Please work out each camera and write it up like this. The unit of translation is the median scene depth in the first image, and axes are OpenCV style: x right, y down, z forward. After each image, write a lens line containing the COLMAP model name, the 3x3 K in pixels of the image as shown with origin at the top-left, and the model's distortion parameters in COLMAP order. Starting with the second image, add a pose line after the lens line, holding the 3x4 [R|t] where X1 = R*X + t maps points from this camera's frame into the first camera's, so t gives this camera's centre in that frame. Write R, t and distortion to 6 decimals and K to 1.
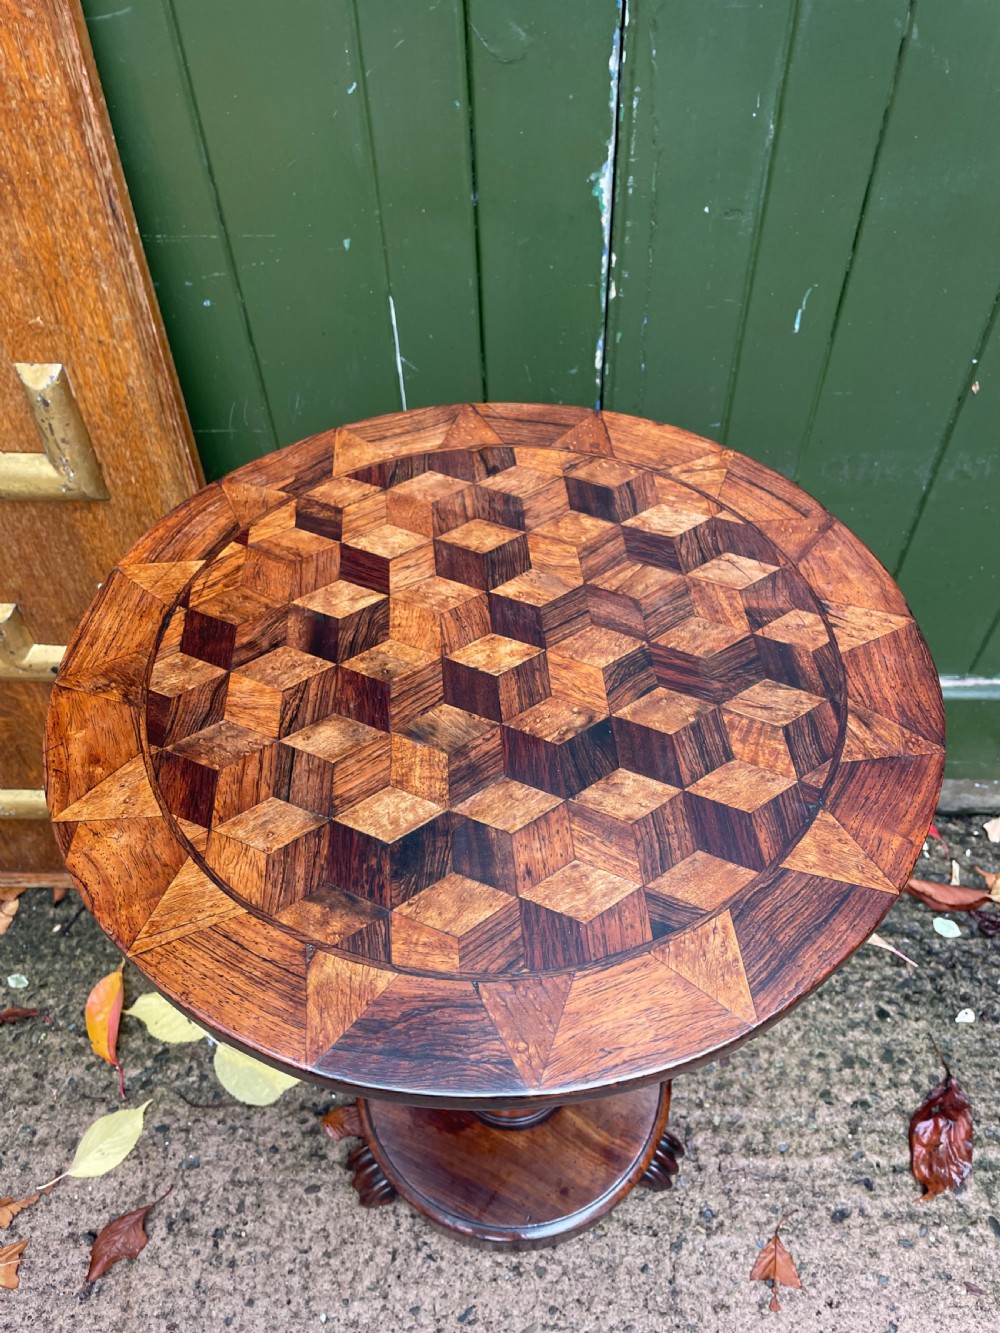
lens RADIAL K [[1019.8, 0, 516.2], [0, 1019.8, 664.9], [0, 0, 1]] dist [0.076864, -0.112679]
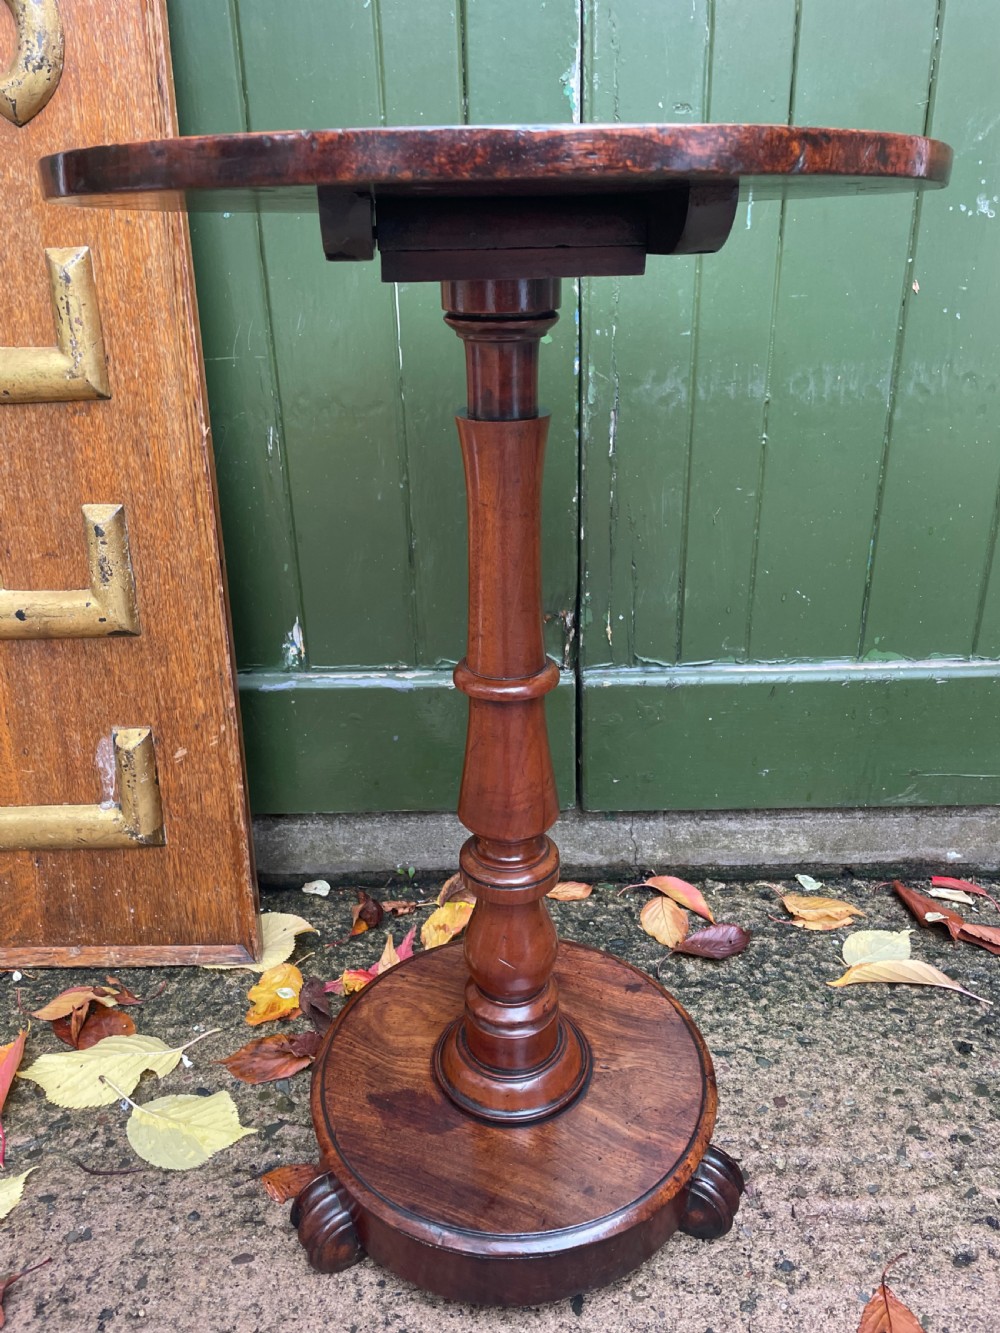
lens RADIAL K [[1019.8, 0, 507.9], [0, 1019.8, 664.9], [0, 0, 1]] dist [0.076864, -0.112679]
pose [[0.999515, -0.015486, 0.027006, -0.023907], [0.025911, 0.894692, -0.445931, 0.469108], [-0.017256, 0.446414, 0.894660, 0.159689]]
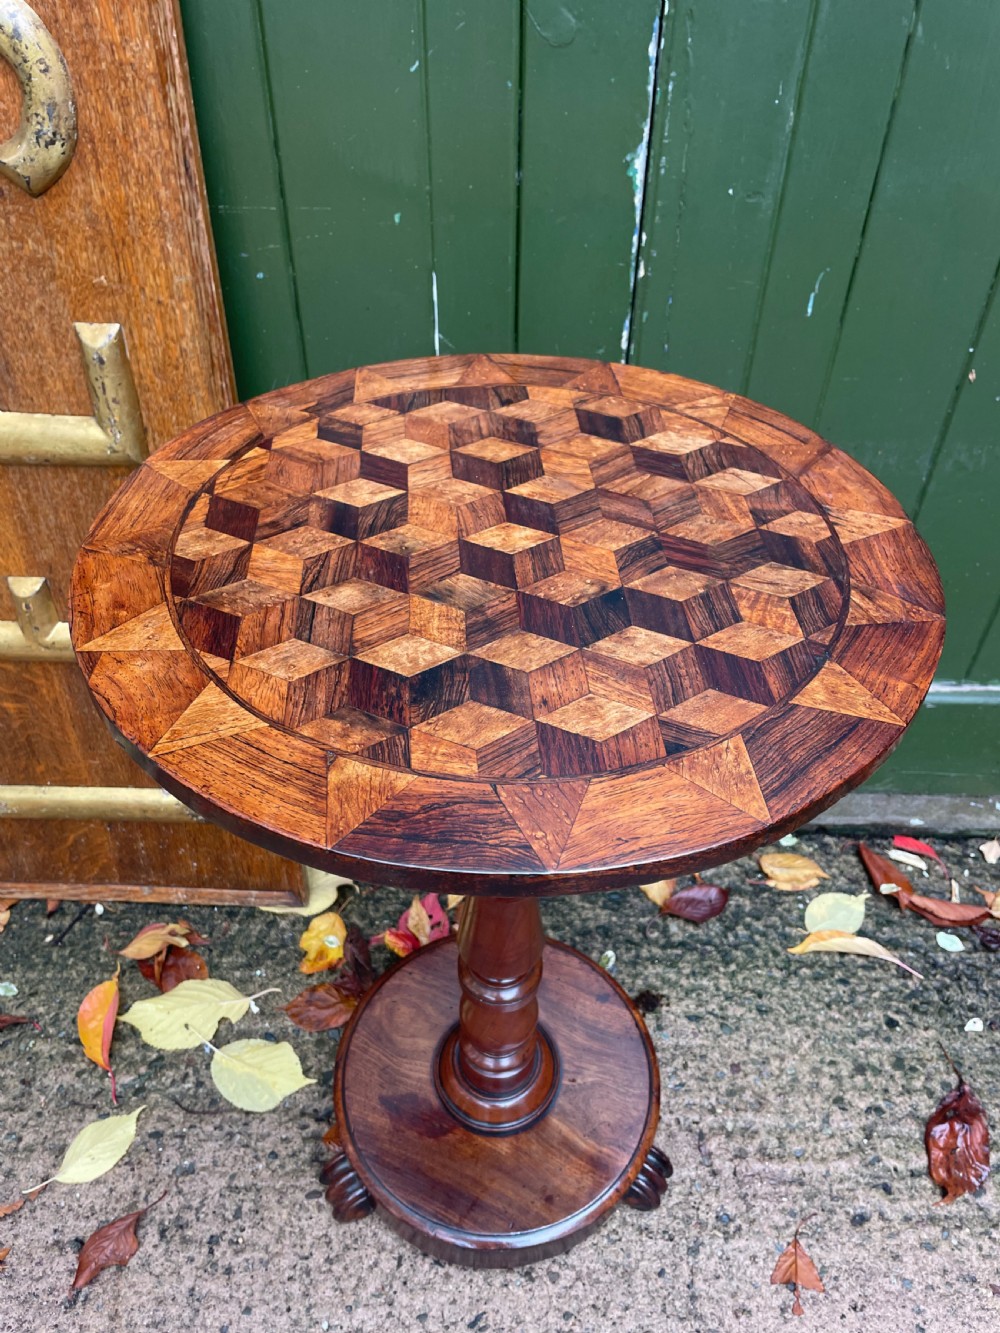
lens RADIAL K [[1019.8, 0, 512.4], [0, 1019.8, 676.3], [0, 0, 1]] dist [0.076864, -0.112679]
pose [[0.999319, 0.016033, 0.033245, -0.053289], [-0.012017, 0.992980, -0.117667, 0.142560], [-0.034898, 0.117188, 0.992496, -0.013591]]
